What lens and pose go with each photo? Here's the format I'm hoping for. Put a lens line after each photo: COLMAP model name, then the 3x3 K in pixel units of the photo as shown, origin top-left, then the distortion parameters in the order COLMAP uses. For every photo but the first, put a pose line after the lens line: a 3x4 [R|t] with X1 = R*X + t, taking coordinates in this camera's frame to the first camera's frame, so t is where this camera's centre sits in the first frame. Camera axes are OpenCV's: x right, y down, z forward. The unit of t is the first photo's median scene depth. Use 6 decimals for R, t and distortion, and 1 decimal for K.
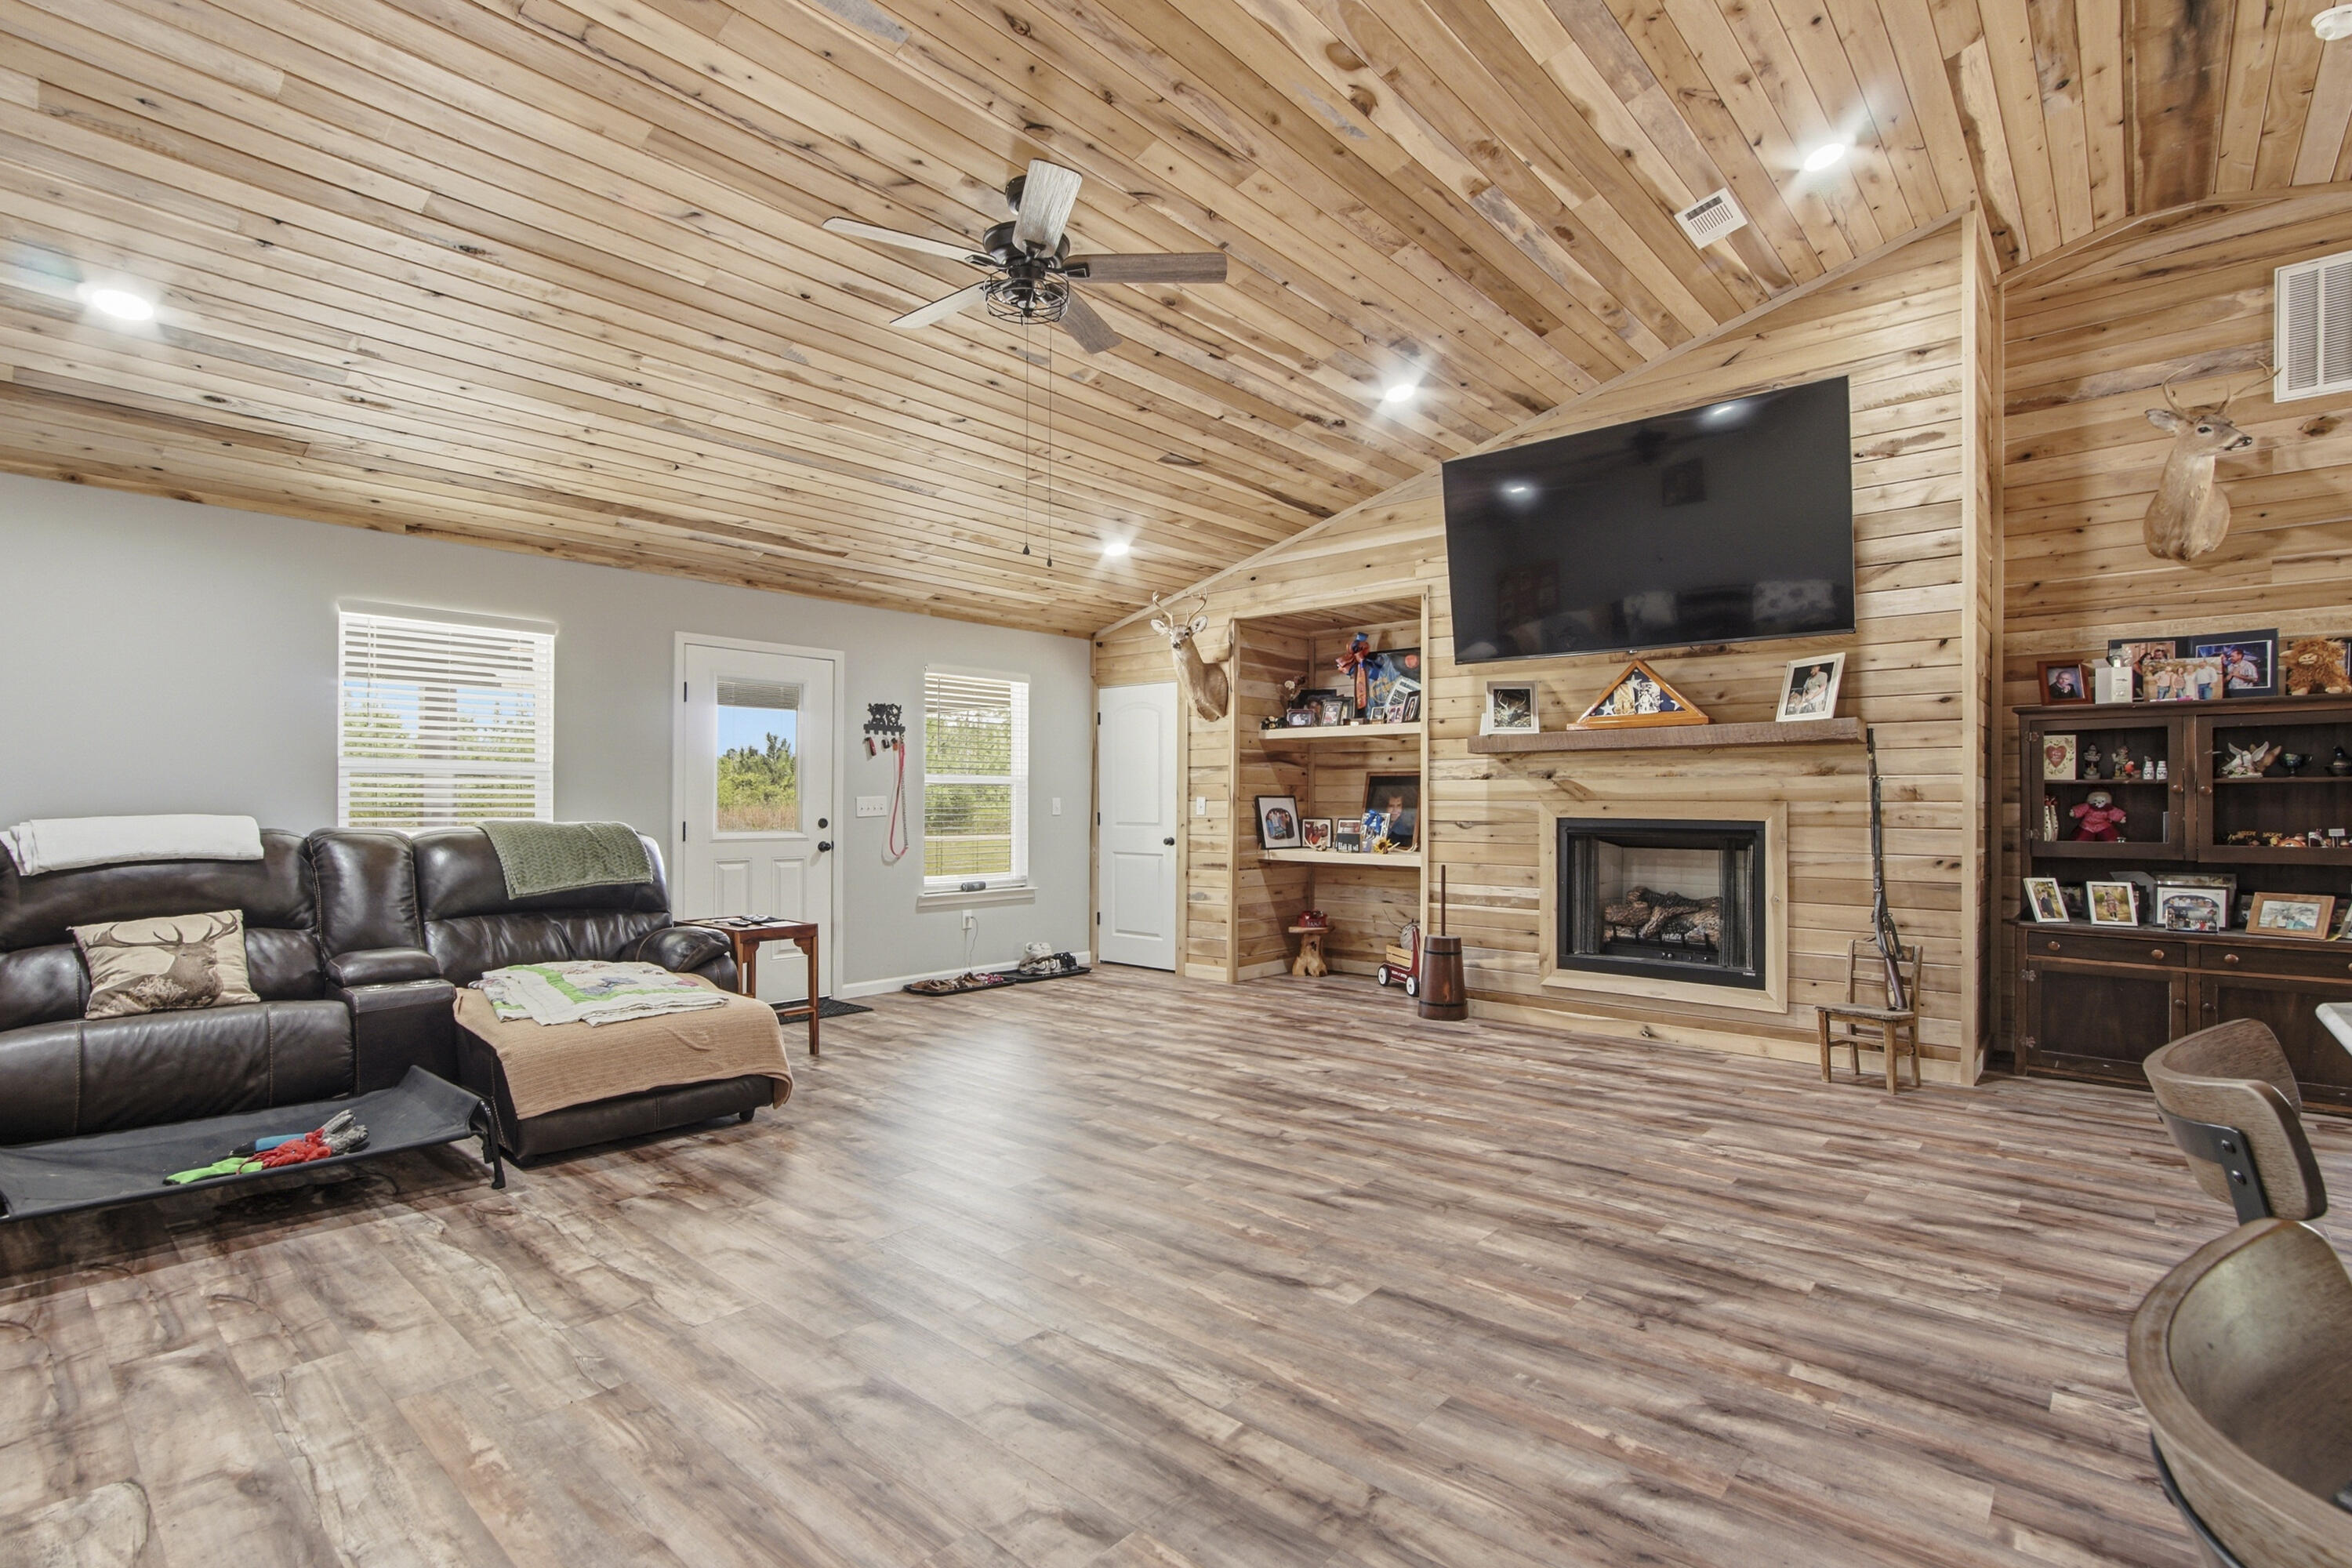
lens RADIAL K [[1102.7, 0, 1162.8], [0, 1102.7, 803.6], [0, 0, 1]] dist [-0.013952, 0.006419]
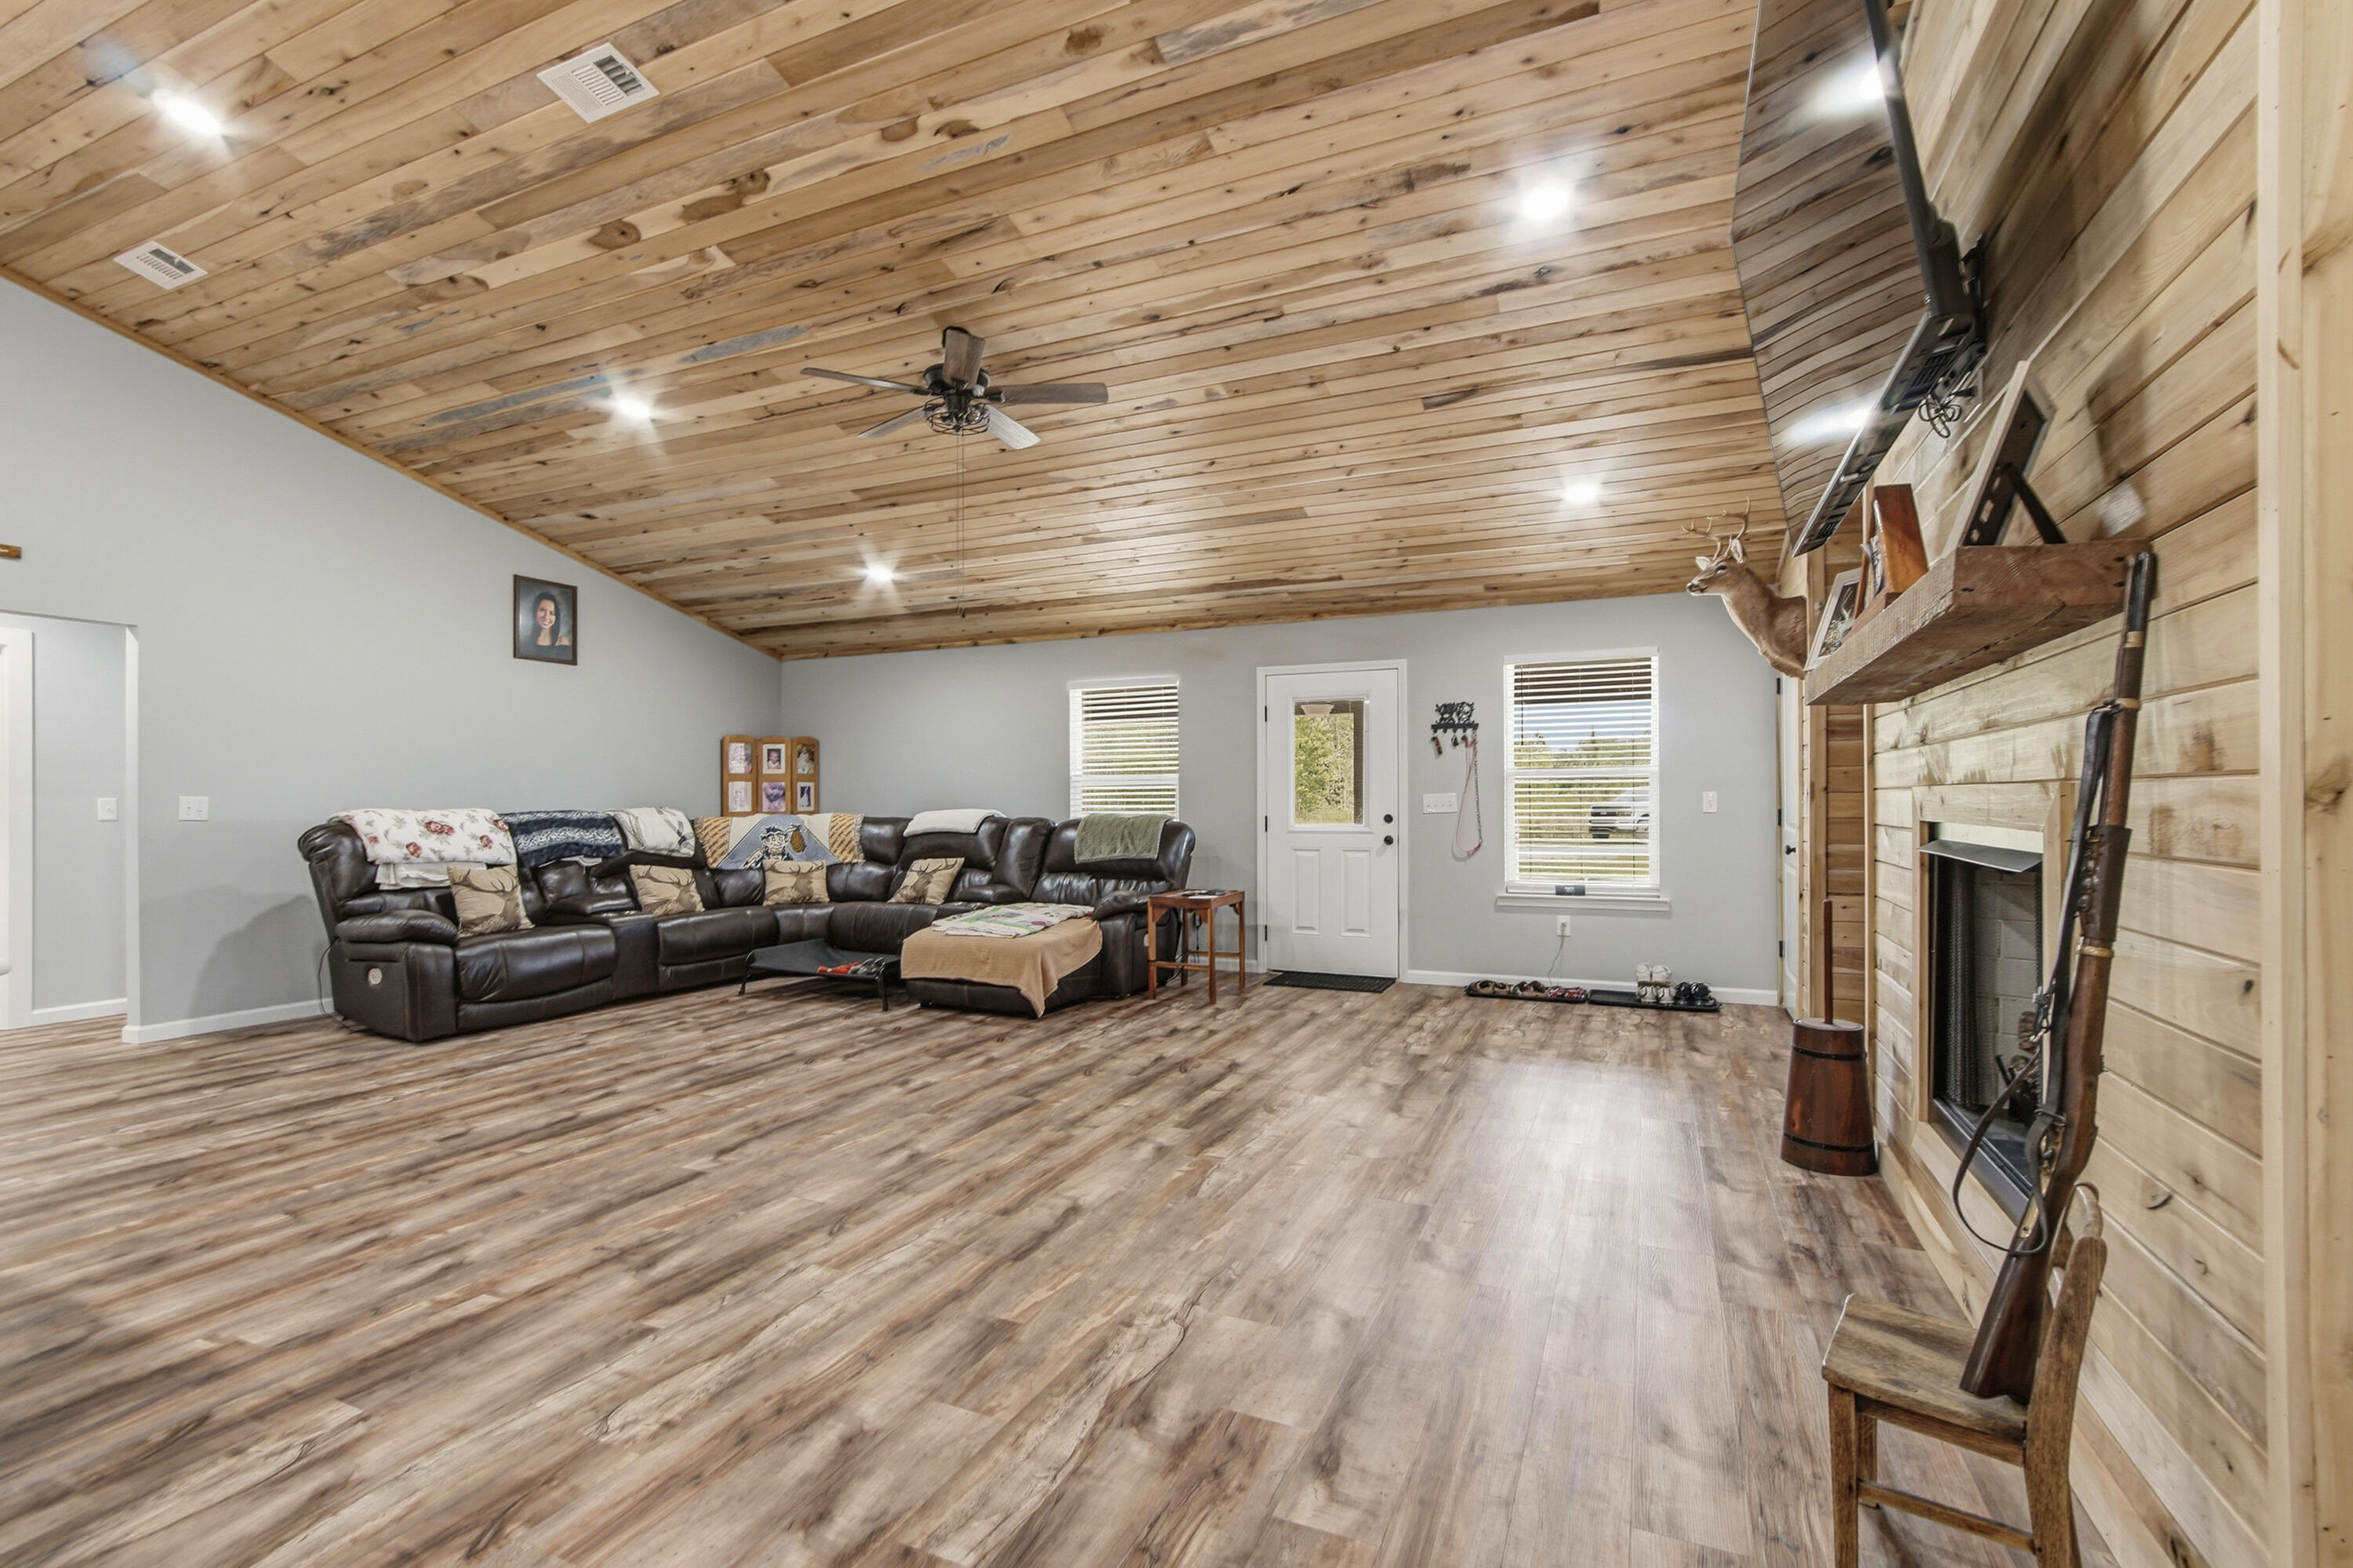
lens RADIAL K [[1072.0, 0, 1165.9], [0, 1072.0, 801.7], [0, 0, 1]] dist [-0.016478, 0.008114]
pose [[0.297544, -0.004581, -0.954697, 0.905023], [0.004448, 0.999984, -0.003412, 0.005097], [0.954698, -0.003232, 0.297560, 0.660506]]
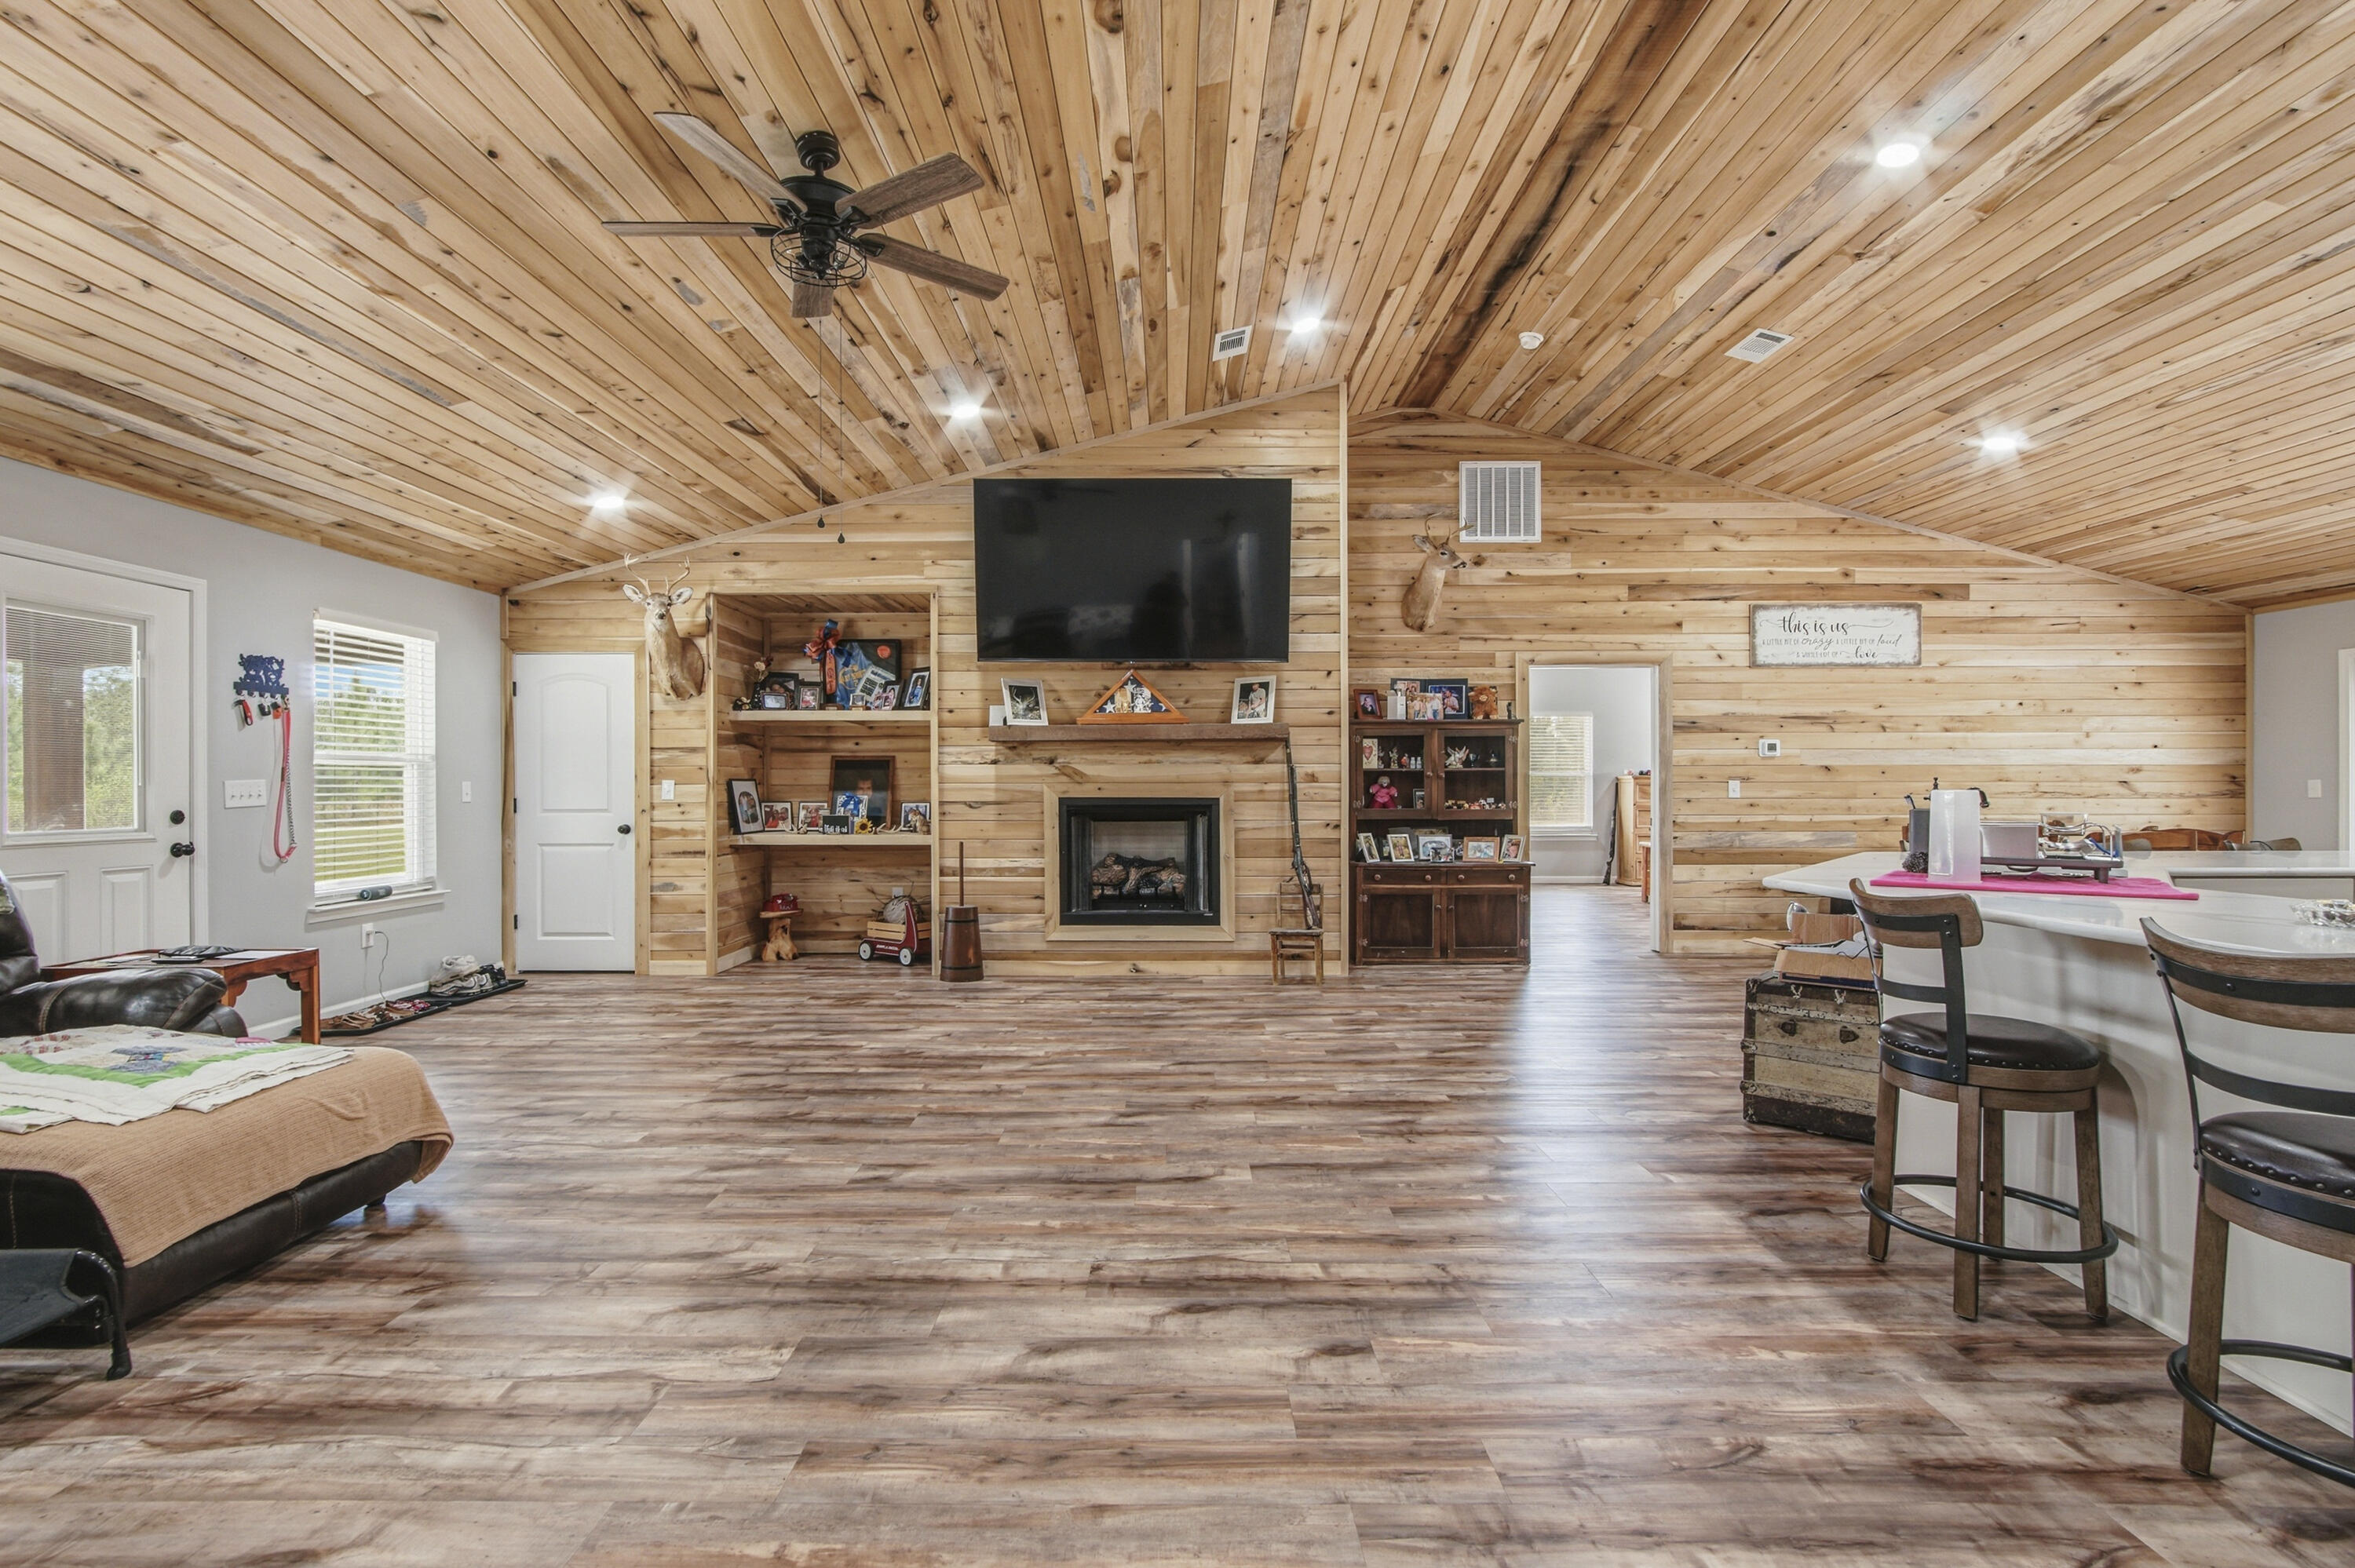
lens RADIAL K [[1072.7, 0, 1162.6], [0, 1072.7, 790.8], [0, 0, 1]] dist [-0.016478, 0.008114]
pose [[0.750375, -0.007272, 0.660973, -0.399767], [0.005366, 0.999974, 0.004910, 0.000981], [-0.660991, -0.000138, 0.750394, 0.080270]]
